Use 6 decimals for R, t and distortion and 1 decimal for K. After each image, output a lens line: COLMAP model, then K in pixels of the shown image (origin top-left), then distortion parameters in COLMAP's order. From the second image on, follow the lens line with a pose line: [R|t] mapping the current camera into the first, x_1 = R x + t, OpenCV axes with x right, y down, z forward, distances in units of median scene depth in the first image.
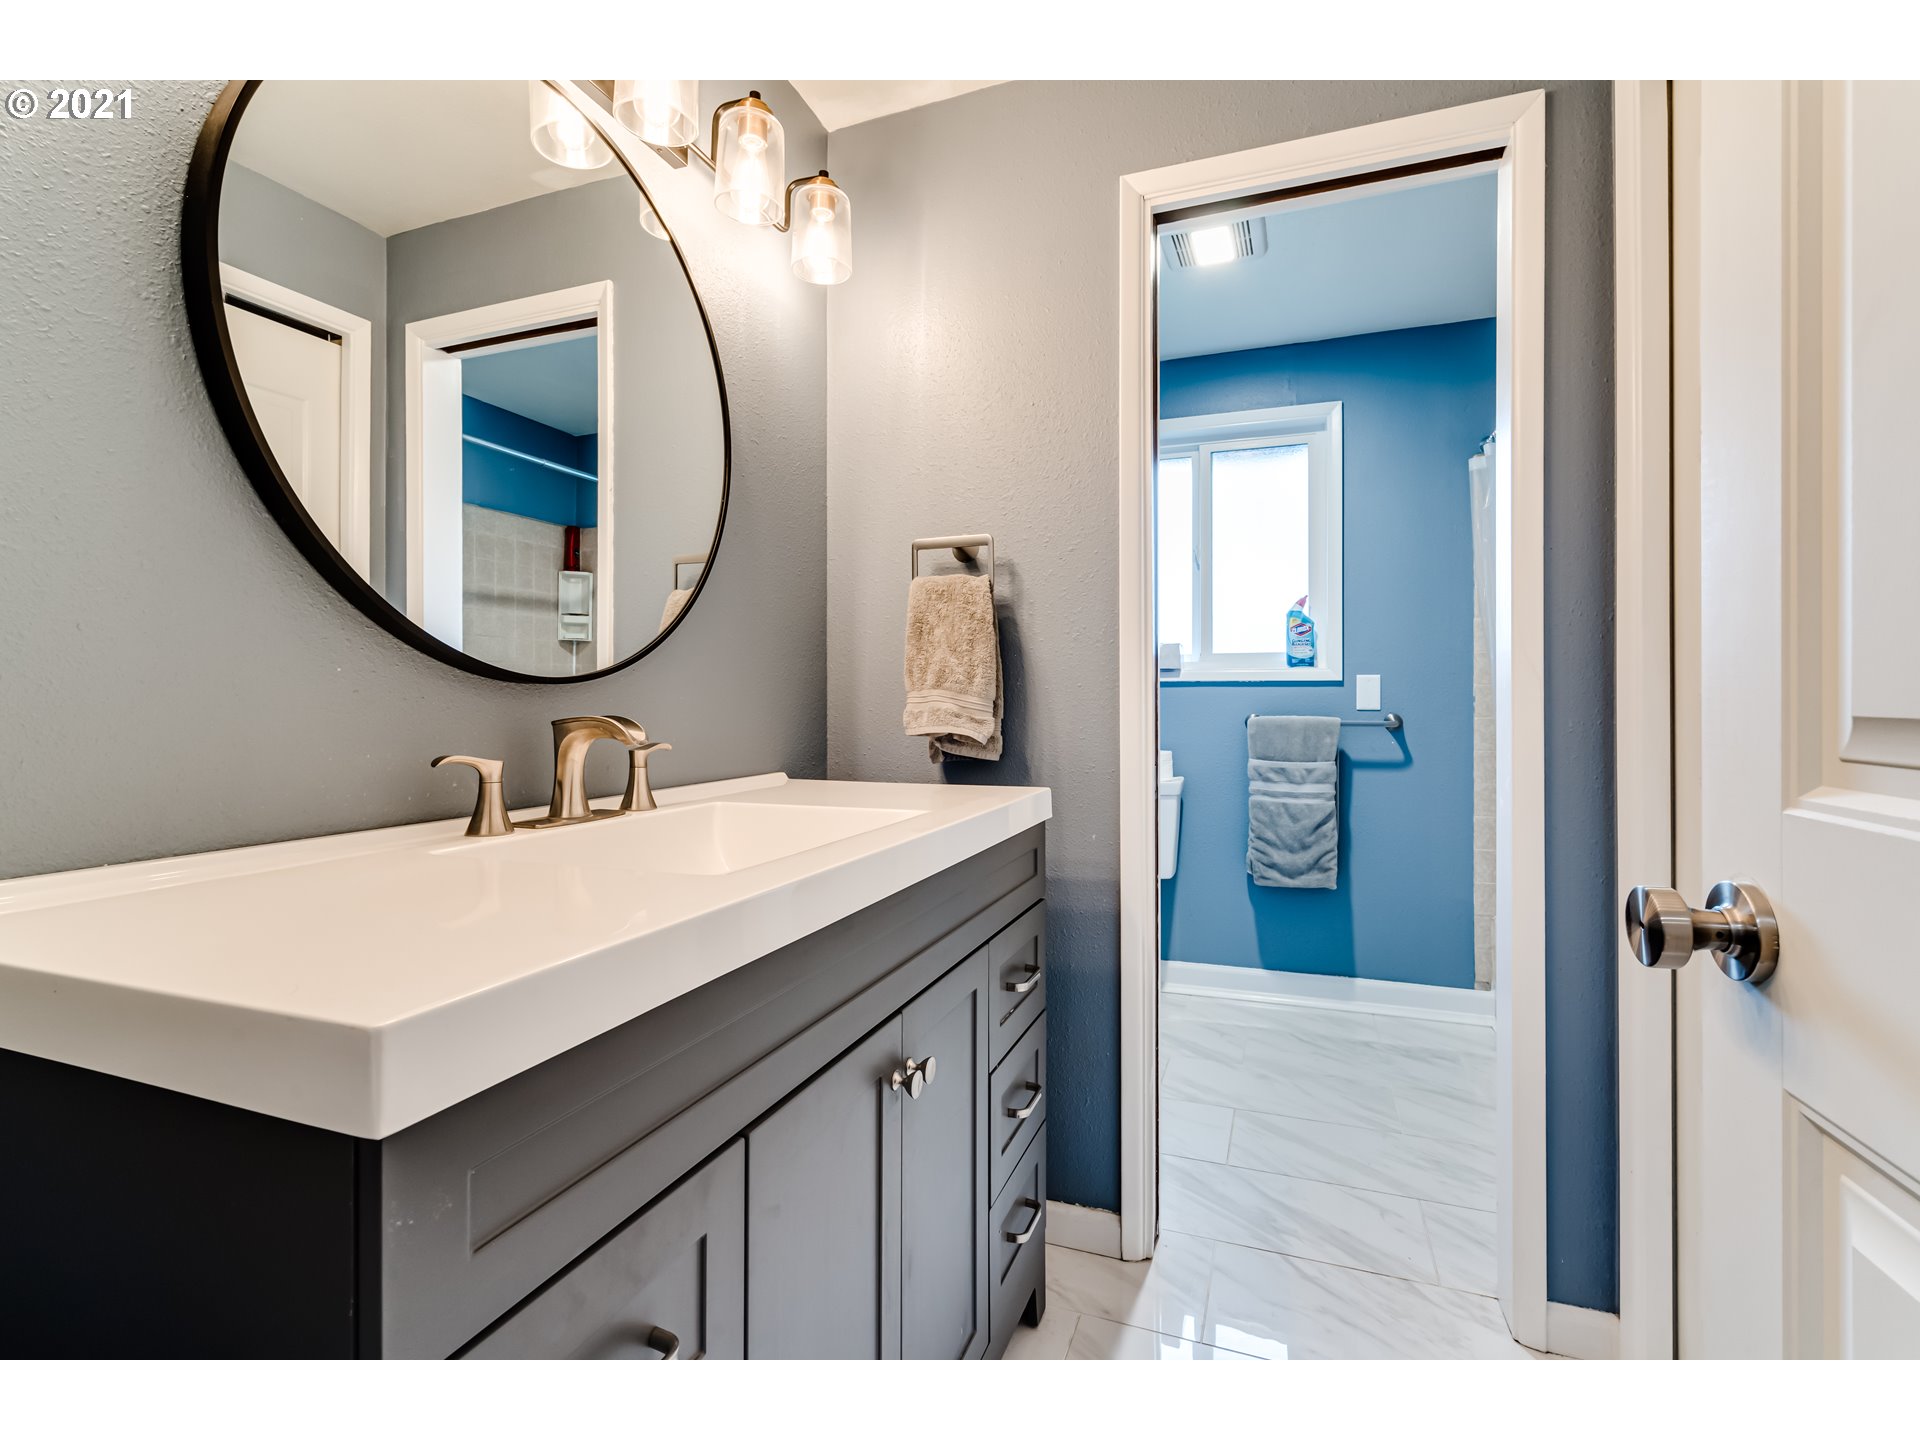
lens RADIAL K [[910.9, 0, 958.0], [0, 910.9, 691.1], [0, 0, 1]] dist [-0.001910, -0.000038]
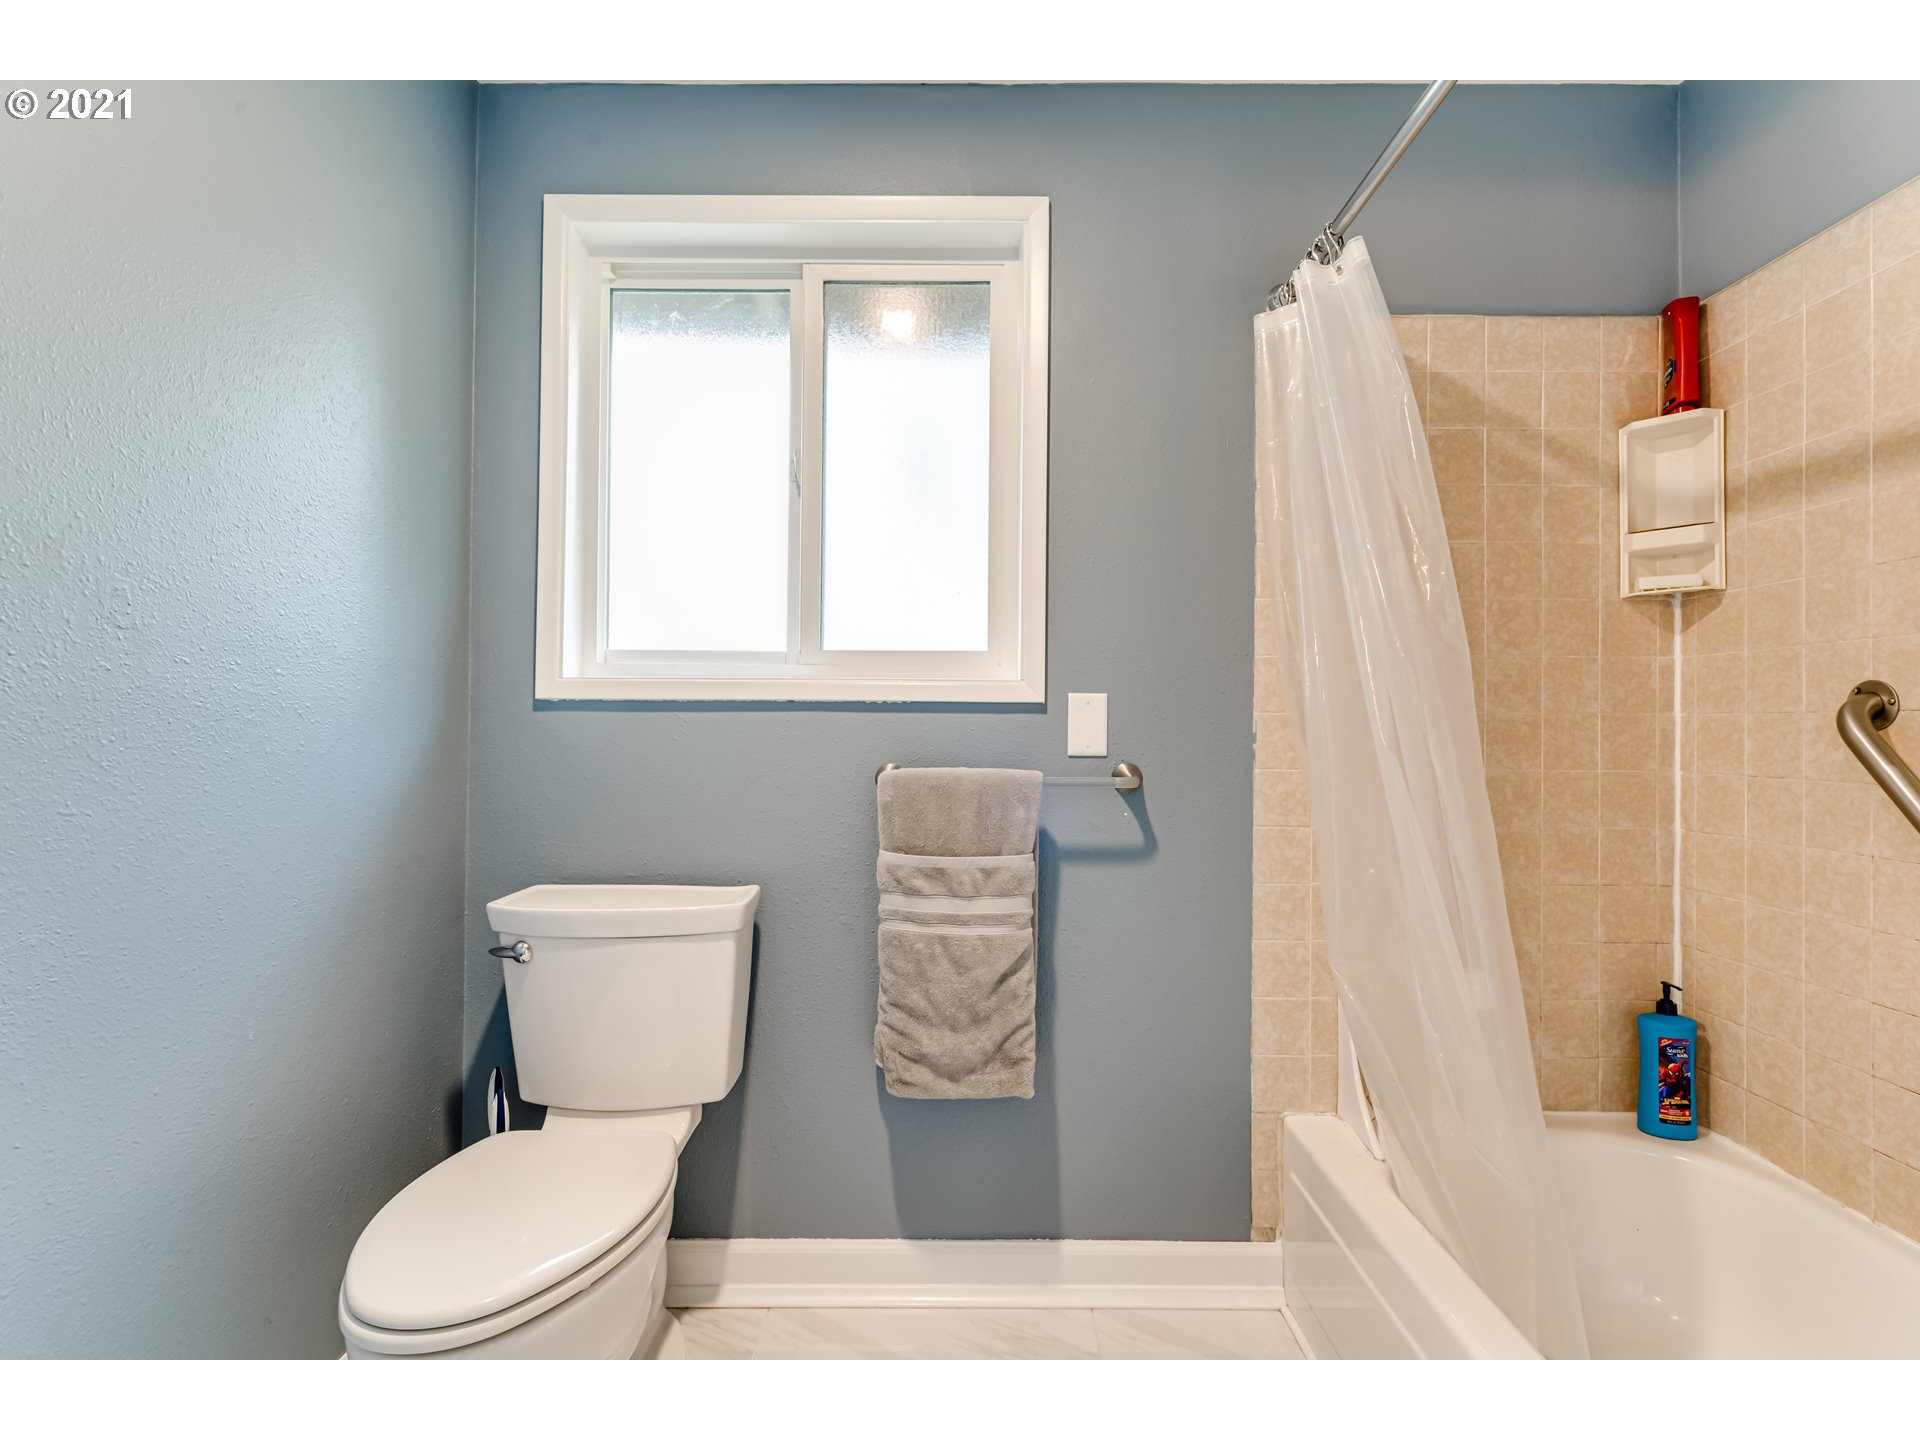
lens RADIAL K [[899.8, 0, 963.8], [0, 899.8, 729.0], [0, 0, 1]] dist [-0.001482, 0.000735]
pose [[0.936676, 0.009845, 0.350059, 0.189314], [-0.009512, 0.999951, -0.002669, 0.006223], [-0.350068, -0.000830, 0.936724, 0.515952]]
